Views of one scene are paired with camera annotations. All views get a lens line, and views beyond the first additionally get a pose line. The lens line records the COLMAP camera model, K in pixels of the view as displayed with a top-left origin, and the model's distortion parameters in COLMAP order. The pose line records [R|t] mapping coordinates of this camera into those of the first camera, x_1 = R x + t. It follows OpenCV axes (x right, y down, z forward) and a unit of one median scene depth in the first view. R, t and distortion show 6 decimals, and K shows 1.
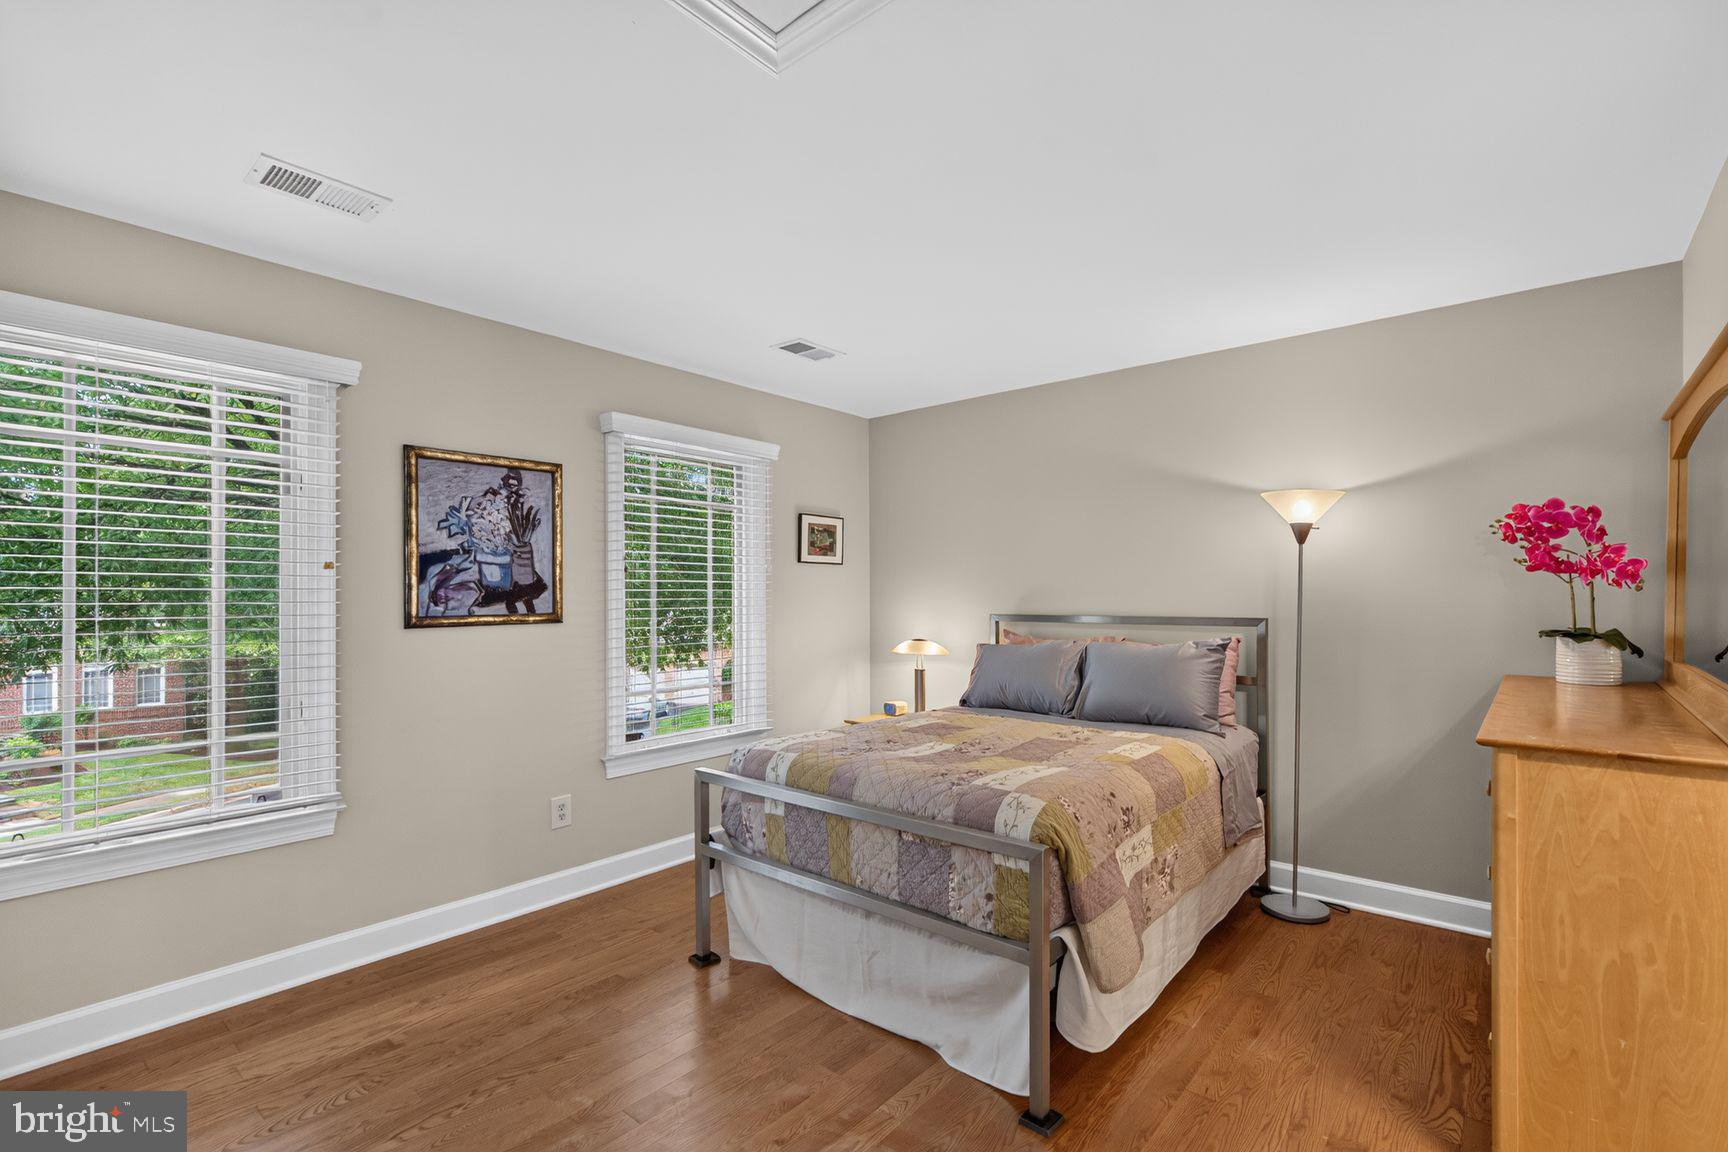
lens RADIAL K [[786.8, 0, 865.9], [0, 786.8, 586.4], [0, 0, 1]] dist [0.008323, -0.001363]
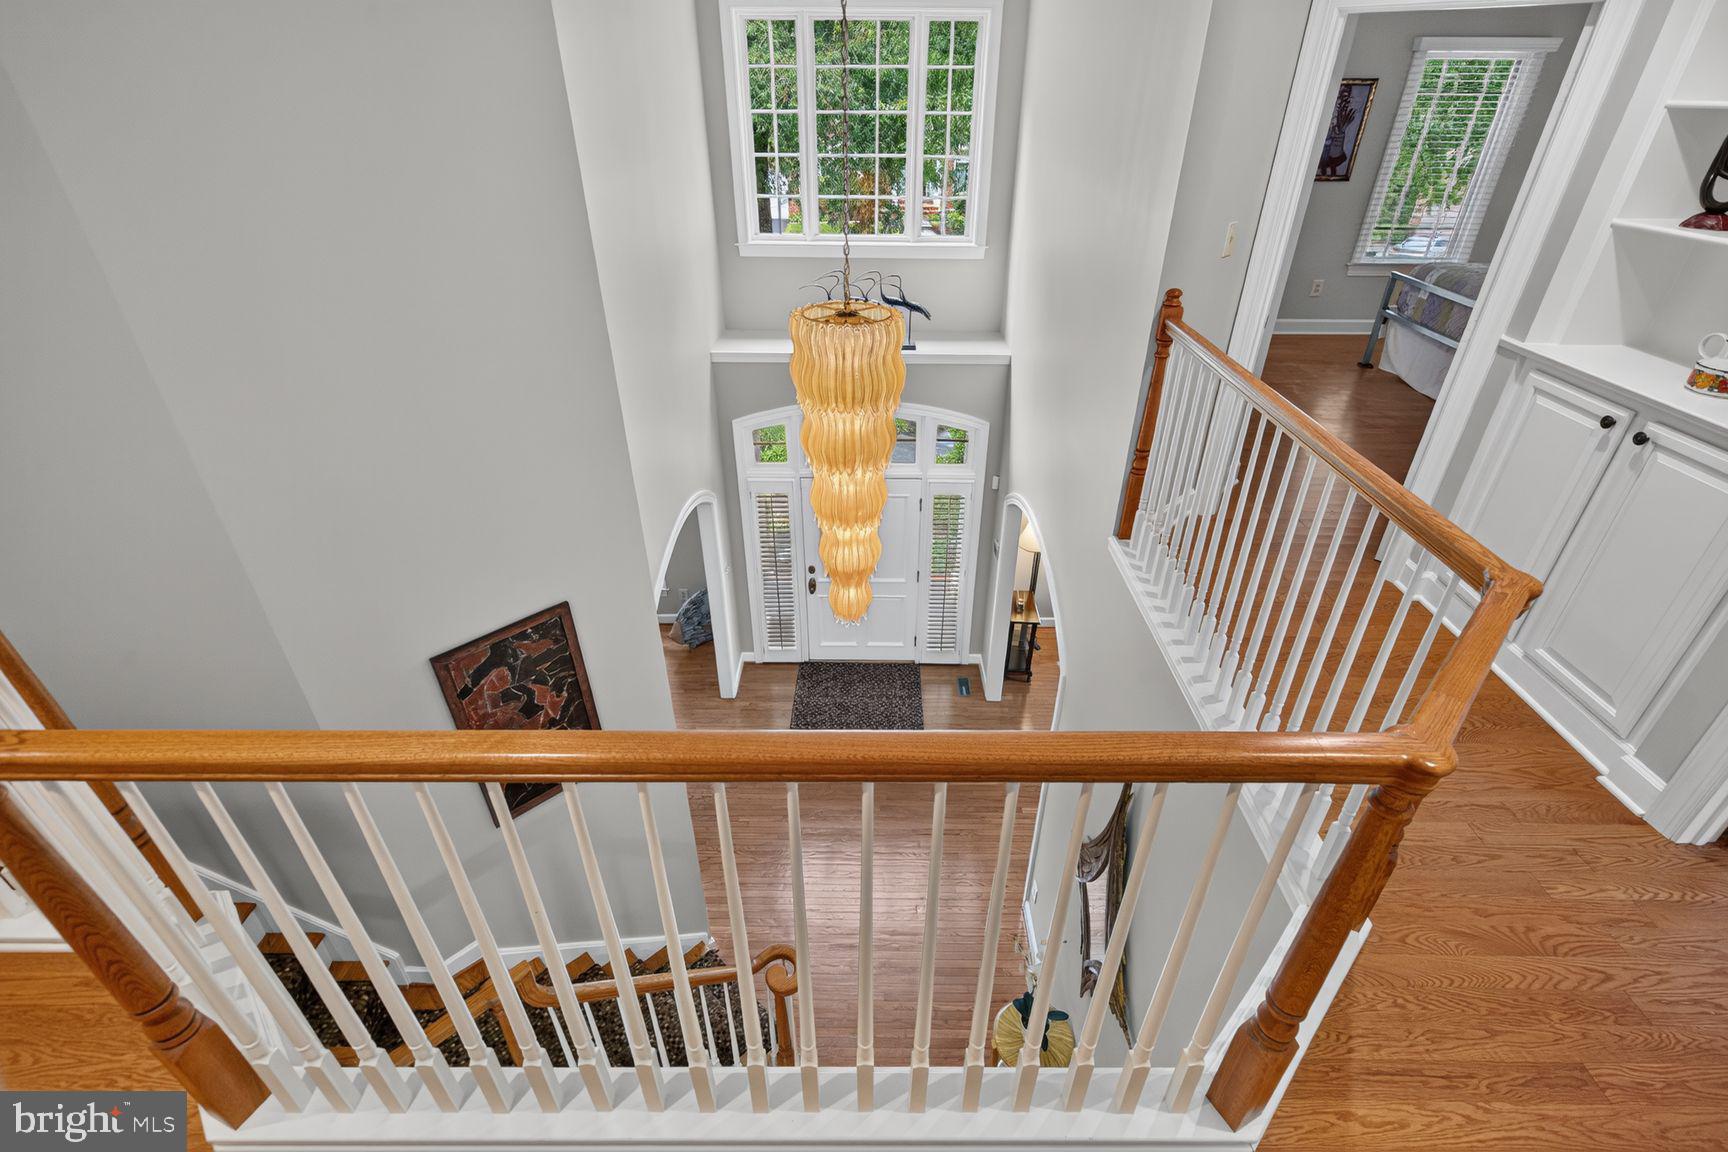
lens RADIAL K [[786.8, 0, 869.3], [0, 786.8, 577.3], [0, 0, 1]] dist [0.008323, -0.001363]
pose [[0.640827, 0.405604, -0.651787, 0.478387], [0.003244, 0.847590, 0.530641, -0.156170], [0.767678, -0.342164, 0.541843, -1.185406]]
